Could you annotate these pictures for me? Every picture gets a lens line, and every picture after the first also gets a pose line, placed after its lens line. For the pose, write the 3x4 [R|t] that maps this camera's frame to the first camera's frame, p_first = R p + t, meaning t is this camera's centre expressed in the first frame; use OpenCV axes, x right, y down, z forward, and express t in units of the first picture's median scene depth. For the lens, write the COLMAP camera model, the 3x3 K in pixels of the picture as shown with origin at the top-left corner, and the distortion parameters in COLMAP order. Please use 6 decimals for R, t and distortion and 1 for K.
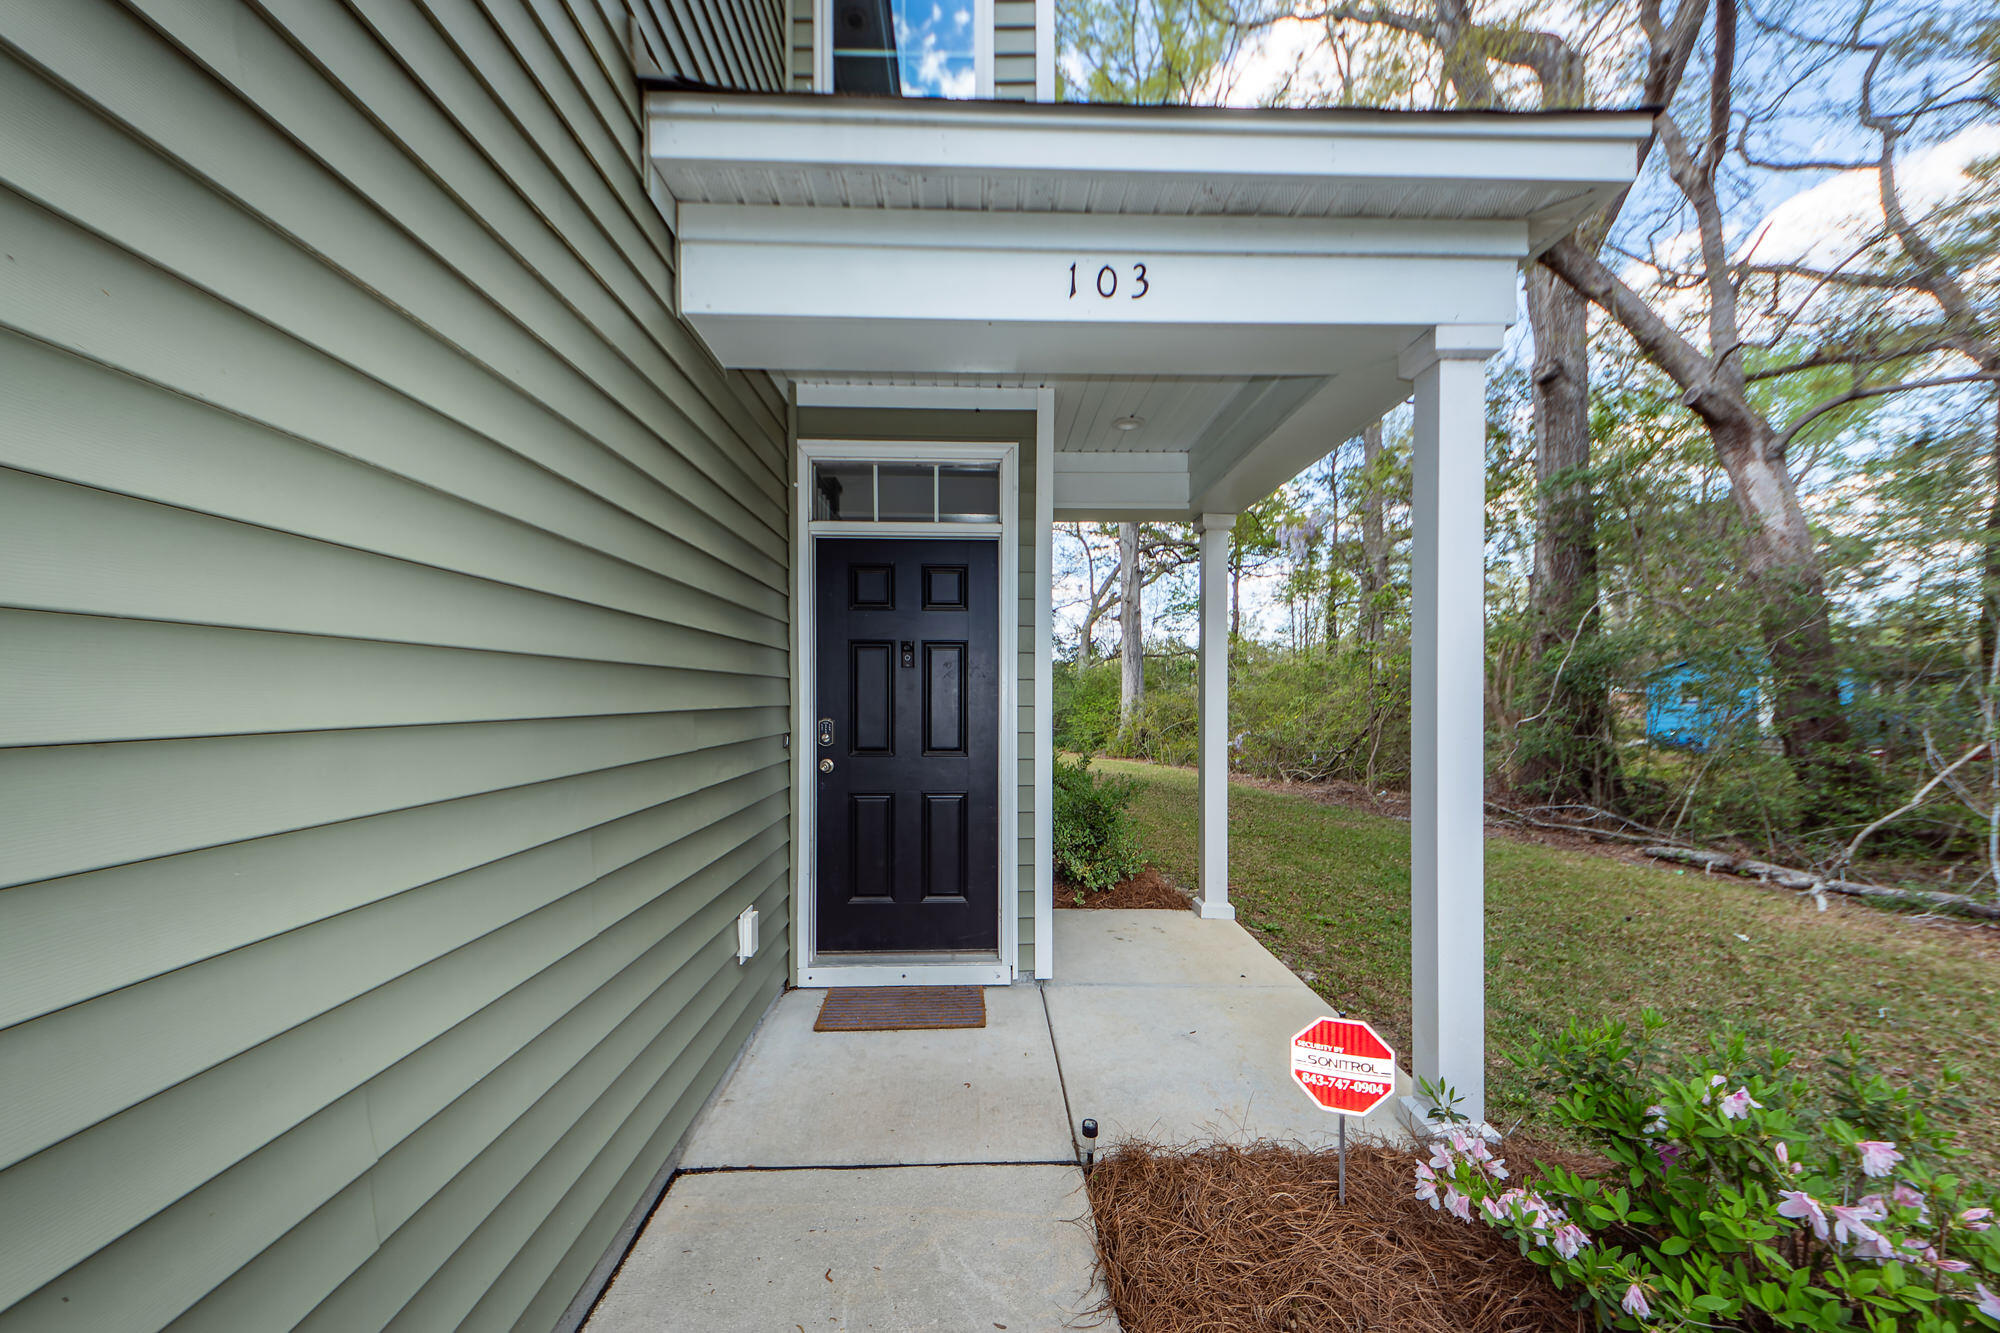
lens RADIAL K [[699.1, 0, 1007.9], [0, 699.1, 702.6], [0, 0, 1]] dist [-0.000694, -0.000030]
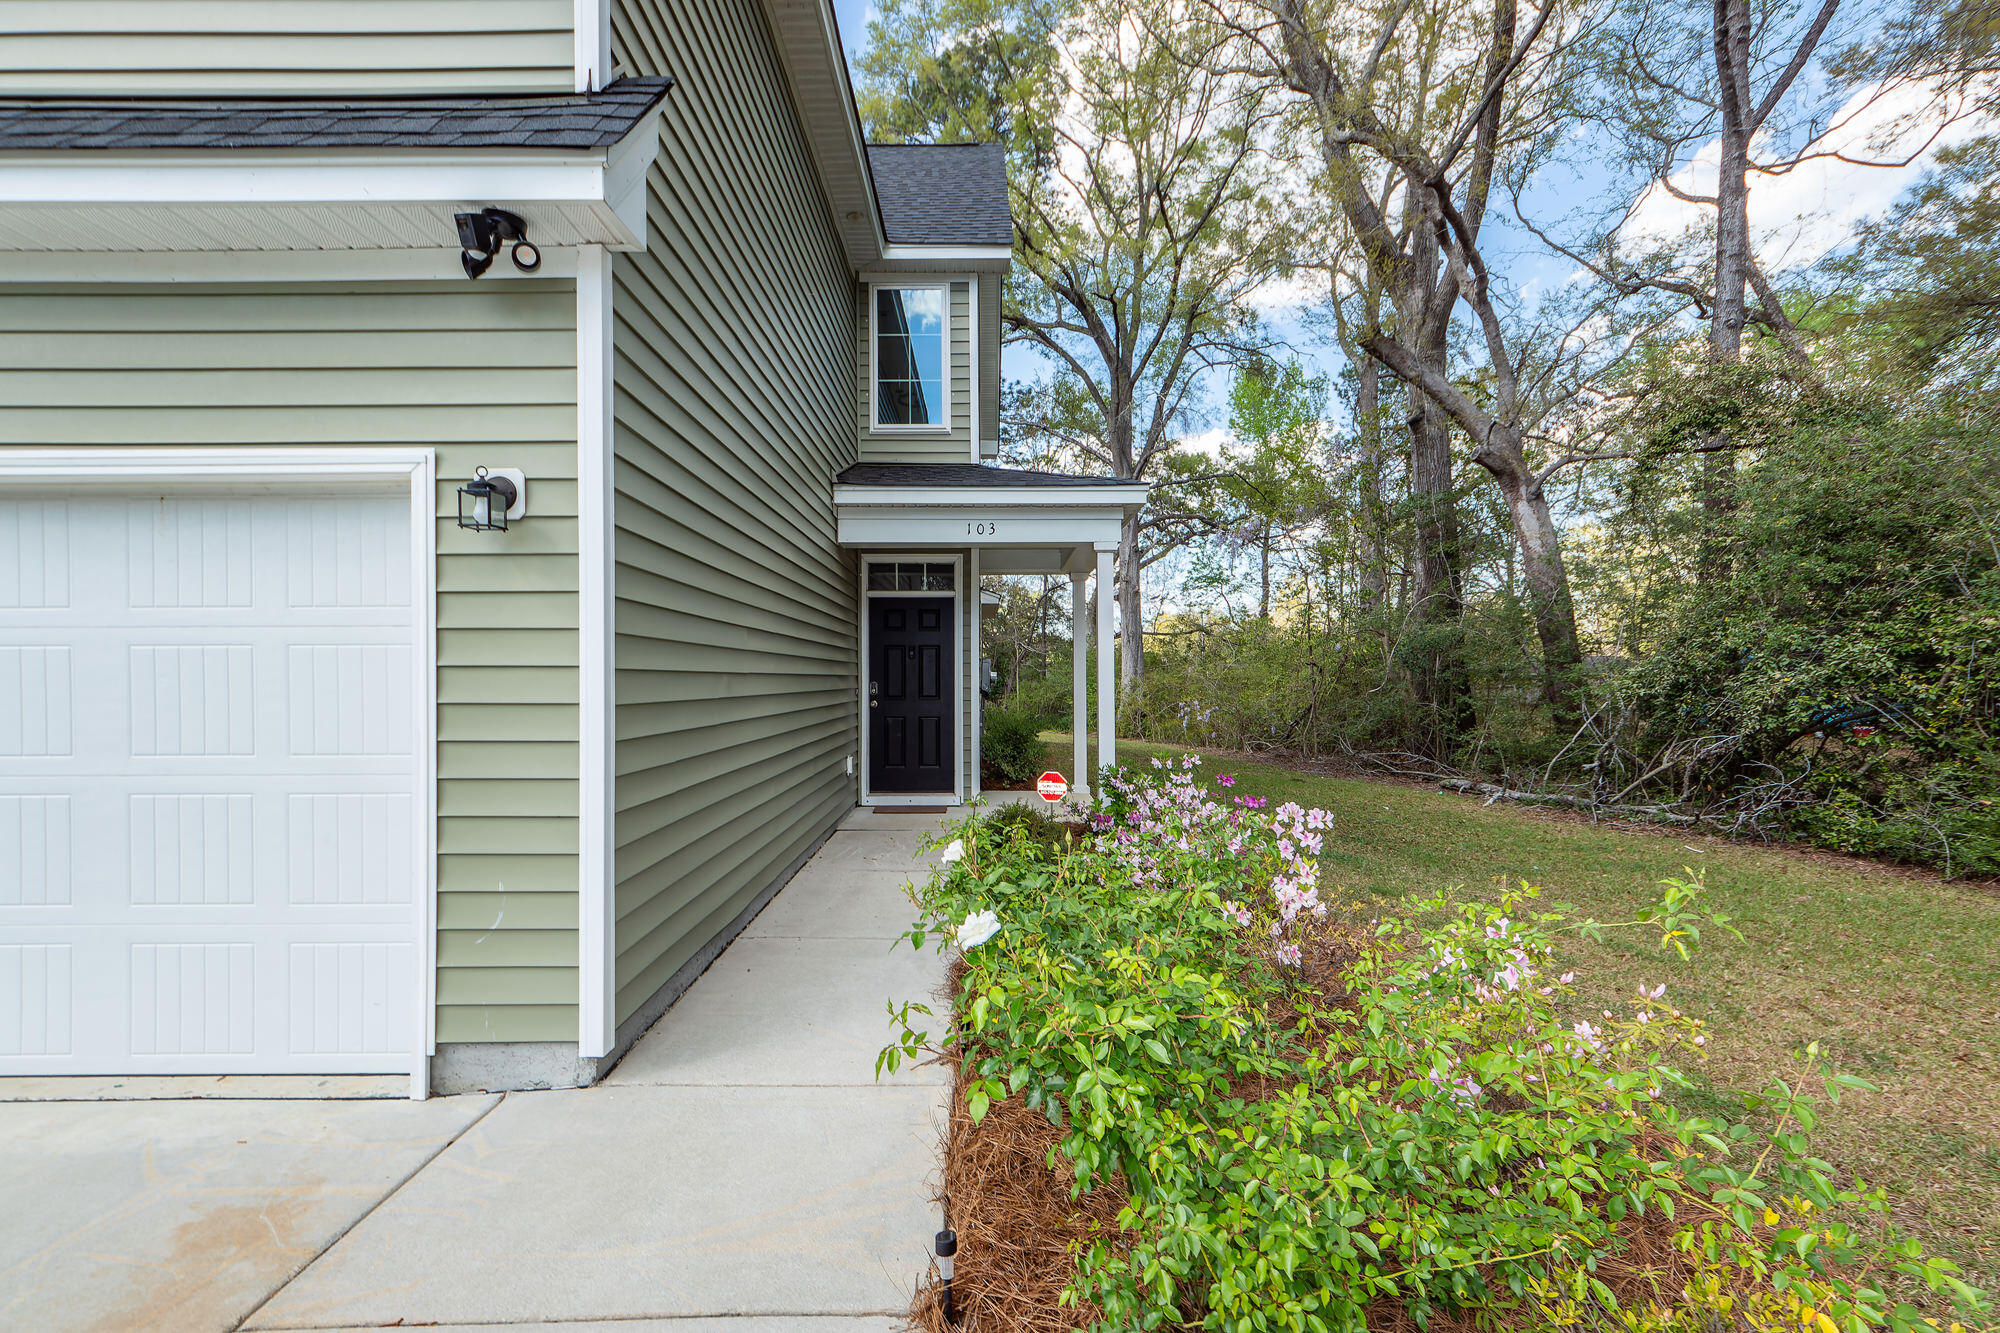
lens RADIAL K [[873.1, 0, 1000.0], [0, 873.1, 666.5], [0, 0, 1]] dist [0.000768, 0.000019]
pose [[0.999474, -0.004432, -0.032138, 0.211865], [0.003649, 0.999696, -0.024396, 0.041571], [0.032237, 0.024266, 0.999186, -1.656668]]
